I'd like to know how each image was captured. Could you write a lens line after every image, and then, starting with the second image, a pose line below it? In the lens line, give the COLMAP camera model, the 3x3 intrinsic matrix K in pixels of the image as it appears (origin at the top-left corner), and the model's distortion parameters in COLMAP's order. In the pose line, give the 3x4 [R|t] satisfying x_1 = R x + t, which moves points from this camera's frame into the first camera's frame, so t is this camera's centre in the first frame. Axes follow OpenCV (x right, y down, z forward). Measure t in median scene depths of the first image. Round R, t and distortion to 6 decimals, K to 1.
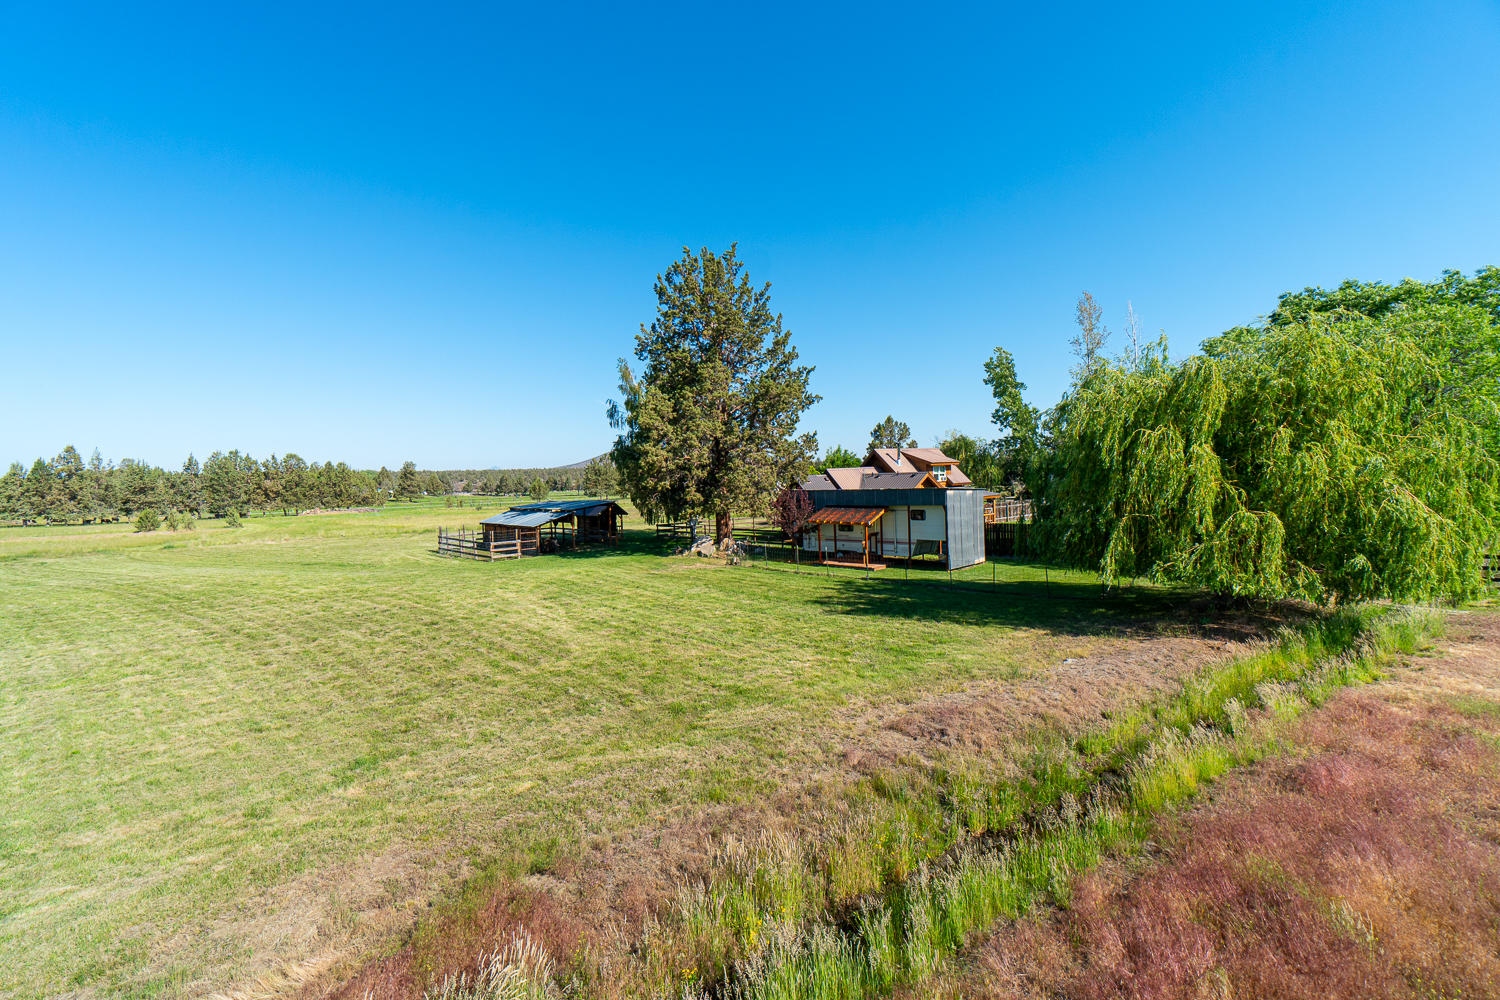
lens RADIAL K [[656.7, 0, 751.0], [0, 656.7, 497.0], [0, 0, 1]] dist [-0.000584, 0.000182]
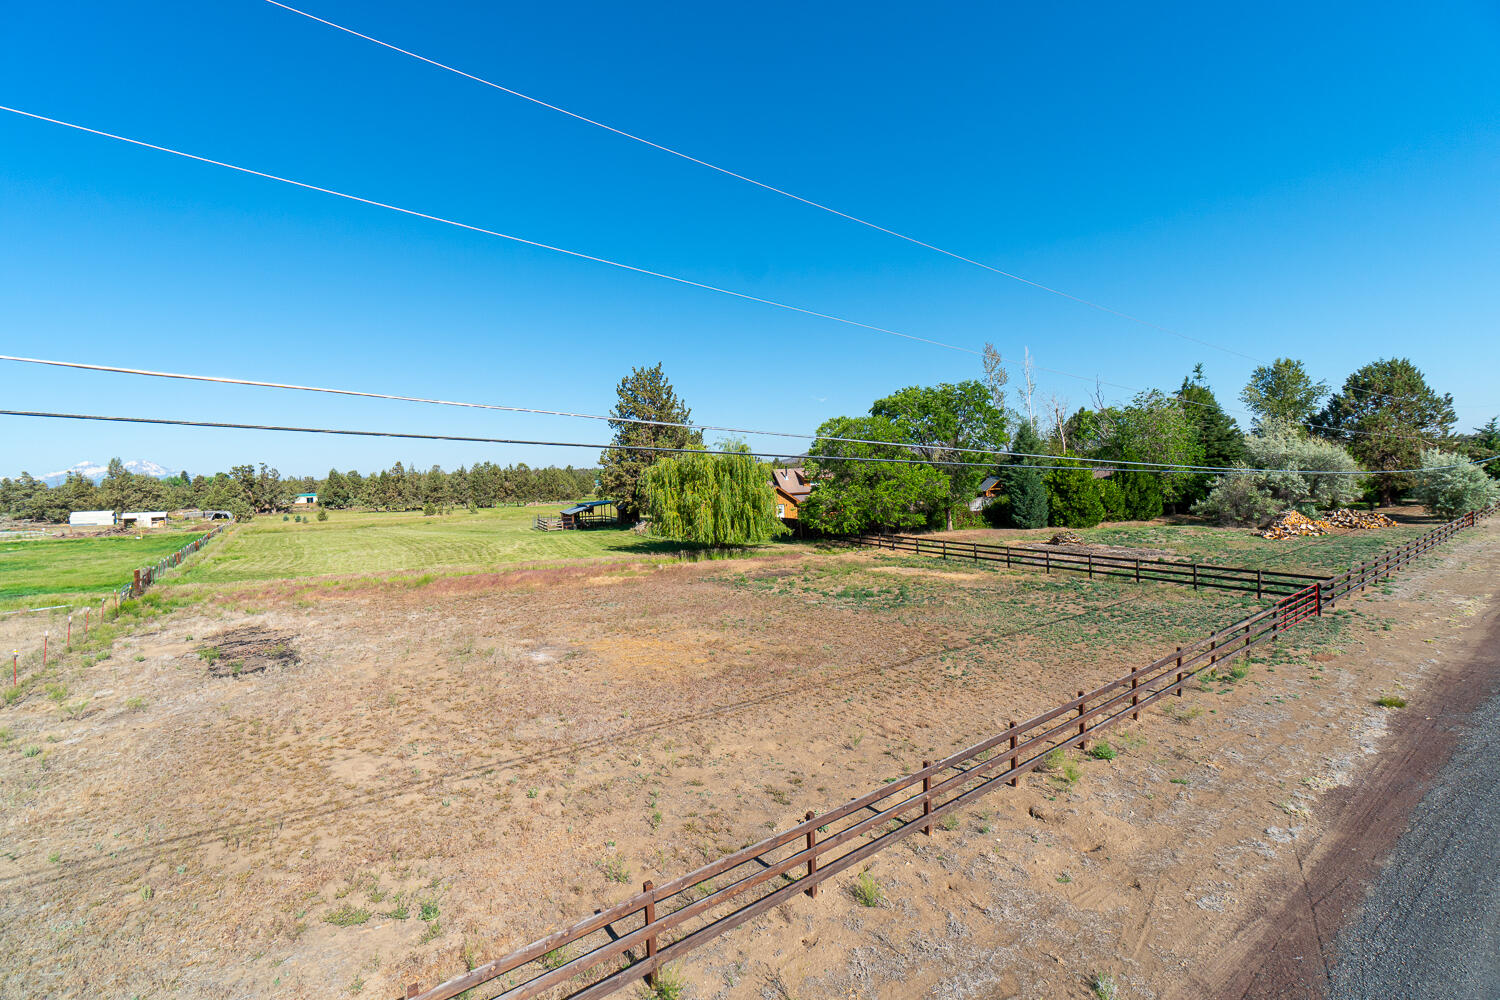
lens RADIAL K [[656.7, 0, 745.6], [0, 656.7, 490.2], [0, 0, 1]] dist [-0.000584, 0.000182]
pose [[0.945676, -0.000544, -0.325110, 0.268847], [0.000555, 1.000000, -0.000061, -0.008600], [0.325110, -0.000123, 0.945676, -0.224510]]
